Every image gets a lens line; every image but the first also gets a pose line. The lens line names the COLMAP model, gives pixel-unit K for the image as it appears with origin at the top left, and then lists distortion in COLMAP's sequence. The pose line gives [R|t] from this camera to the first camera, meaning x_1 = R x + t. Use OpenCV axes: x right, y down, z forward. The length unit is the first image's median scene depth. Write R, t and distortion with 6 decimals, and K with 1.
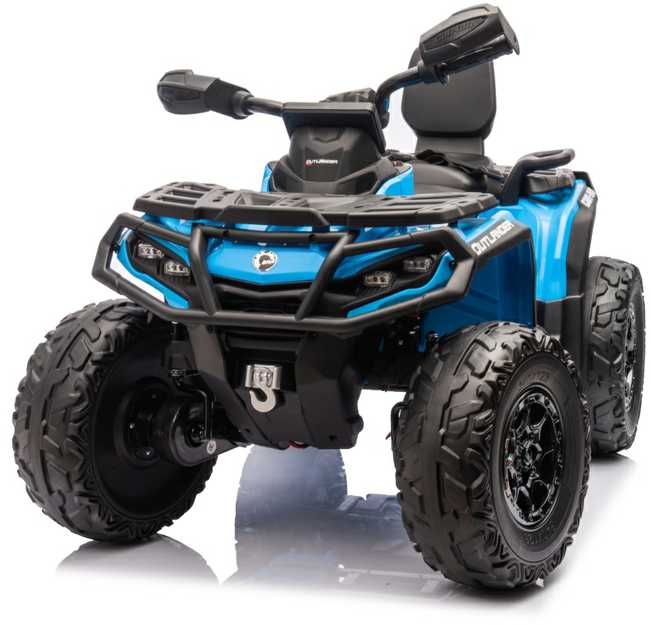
lens RADIAL K [[1574.1, 0, 311.4], [0, 1574.1, 317.6], [0, 0, 1]] dist [0.350668, 0.000000]
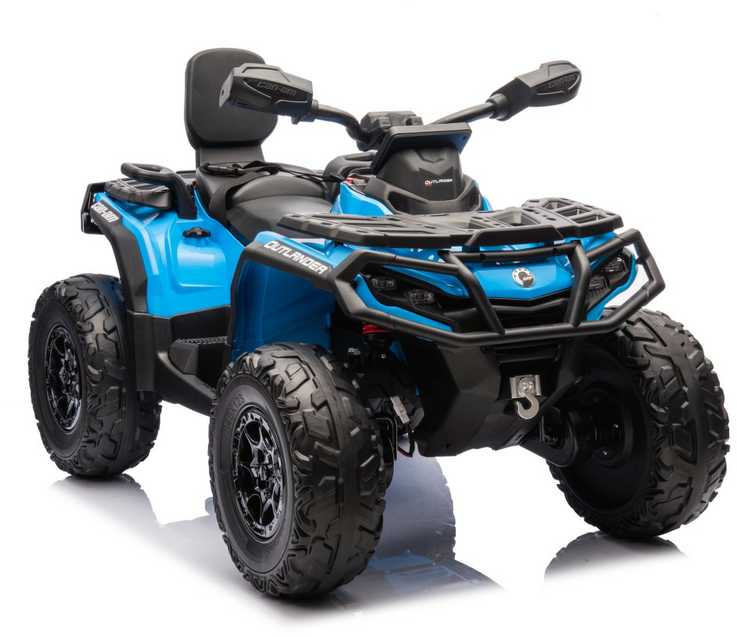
lens RADIAL K [[1867.2, 0, 345.1], [0, 1867.2, 312.1], [0, 0, 1]] dist [0.409795, 0.000000]
pose [[0.699357, -0.130319, 0.702792, -0.989295], [0.126919, 0.990255, 0.057325, -0.099007], [-0.703414, 0.049106, 0.709082, 0.182204]]
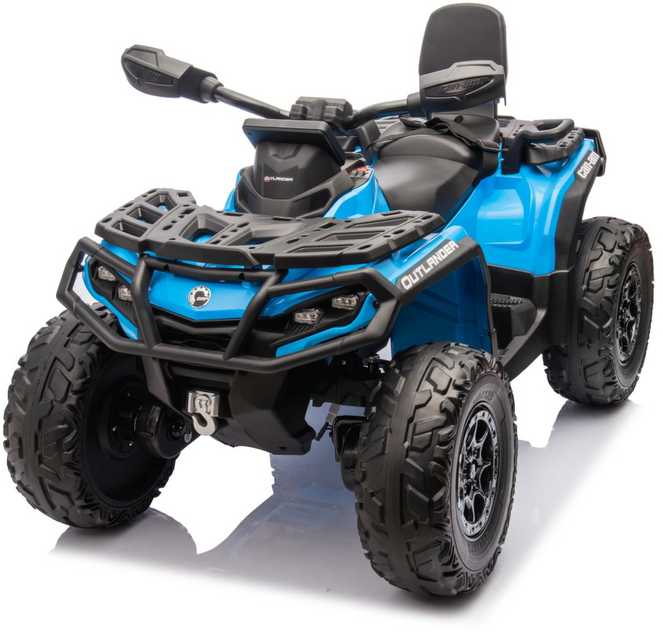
lens RADIAL K [[1326.3, 0, 317.3], [0, 1326.3, 301.6], [0, 0, 1]] dist [0.202908, 0.000000]
pose [[0.989105, 0.006976, -0.147046, 0.172887], [0.014316, 0.989584, 0.143246, -0.154563], [0.146513, -0.143790, 0.978702, 0.148852]]
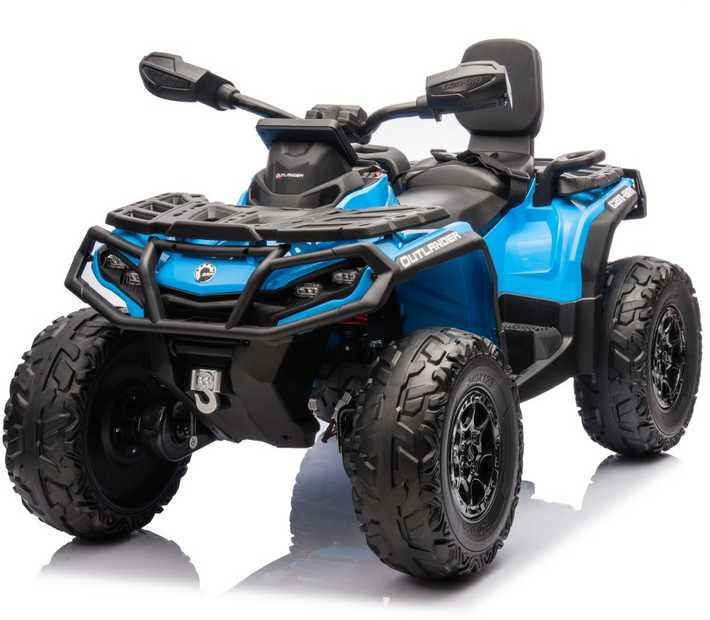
lens RADIAL K [[1798.8, 0, 403.1], [0, 1798.8, 287.5], [0, 0, 1]] dist [0.409795, 0.000000]
pose [[0.987846, 0.001882, -0.155427, 0.289791], [-0.001662, 0.999997, 0.001550, -0.027704], [0.155430, -0.001272, 0.987846, -0.193900]]
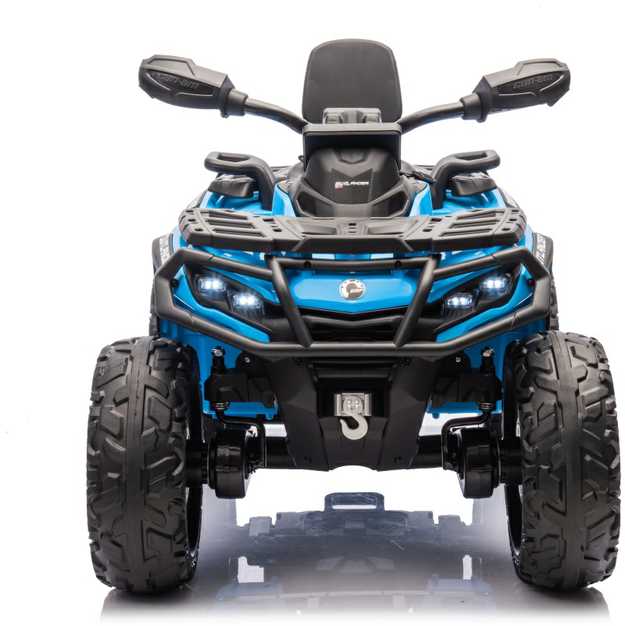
lens RADIAL K [[1877.2, 0, 309.0], [0, 1877.2, 312.2], [0, 0, 1]] dist [0.485235, 0.000000]
pose [[0.955125, -0.063472, 0.289324, -0.396030], [0.060615, 0.997984, 0.018835, -0.045109], [-0.289936, -0.000452, 0.957046, -0.137311]]
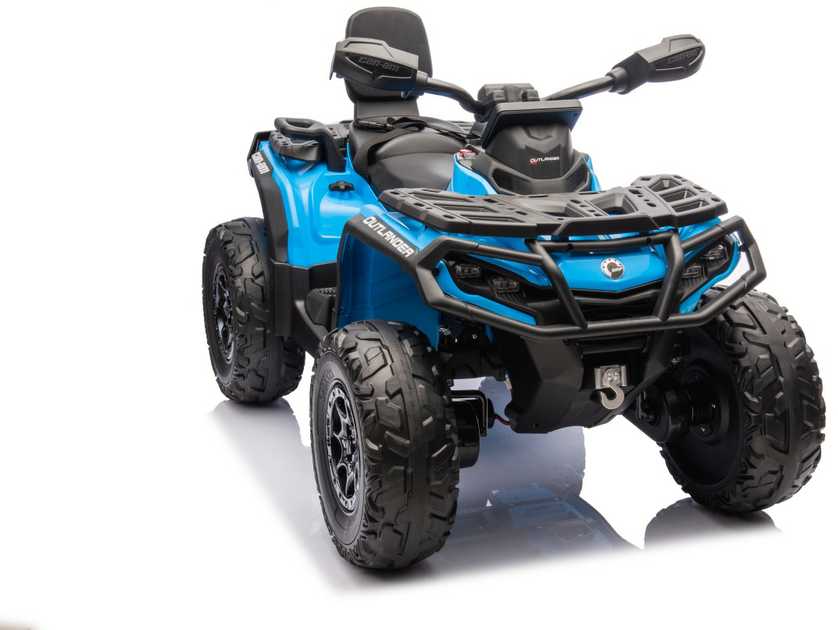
lens RADIAL K [[1413.8, 0, 438.7], [0, 1413.8, 316.6], [0, 0, 1]] dist [0.218450, 0.000000]
pose [[0.785015, -0.165047, 0.597086, -0.675694], [0.098362, 0.984836, 0.142908, -0.147939], [-0.611618, -0.053455, 0.789345, 0.317488]]
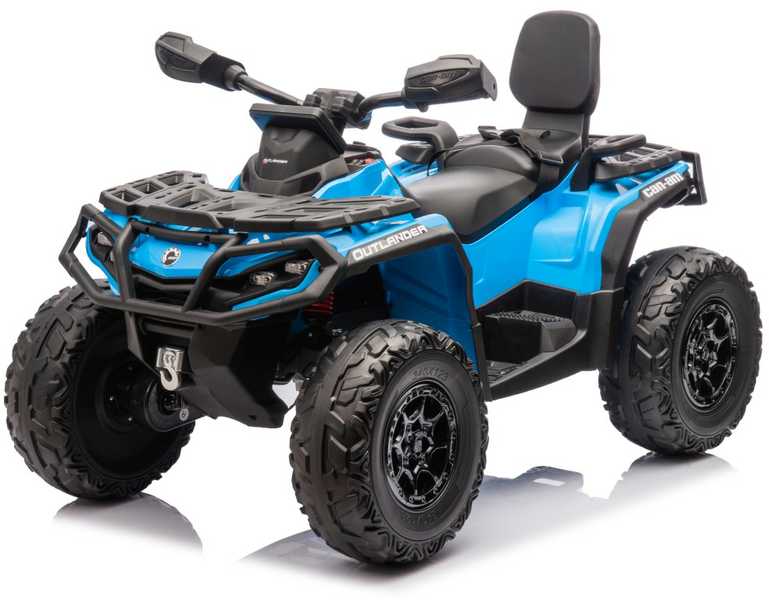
lens RADIAL K [[2072.3, 0, 323.6], [0, 2072.3, 303.9], [0, 0, 1]] dist [0.563189, 0.000000]
pose [[0.932703, 0.057793, -0.355984, 0.588962], [-0.042660, 0.997827, 0.050222, -0.079808], [0.358112, -0.031656, 0.933142, -0.337072]]
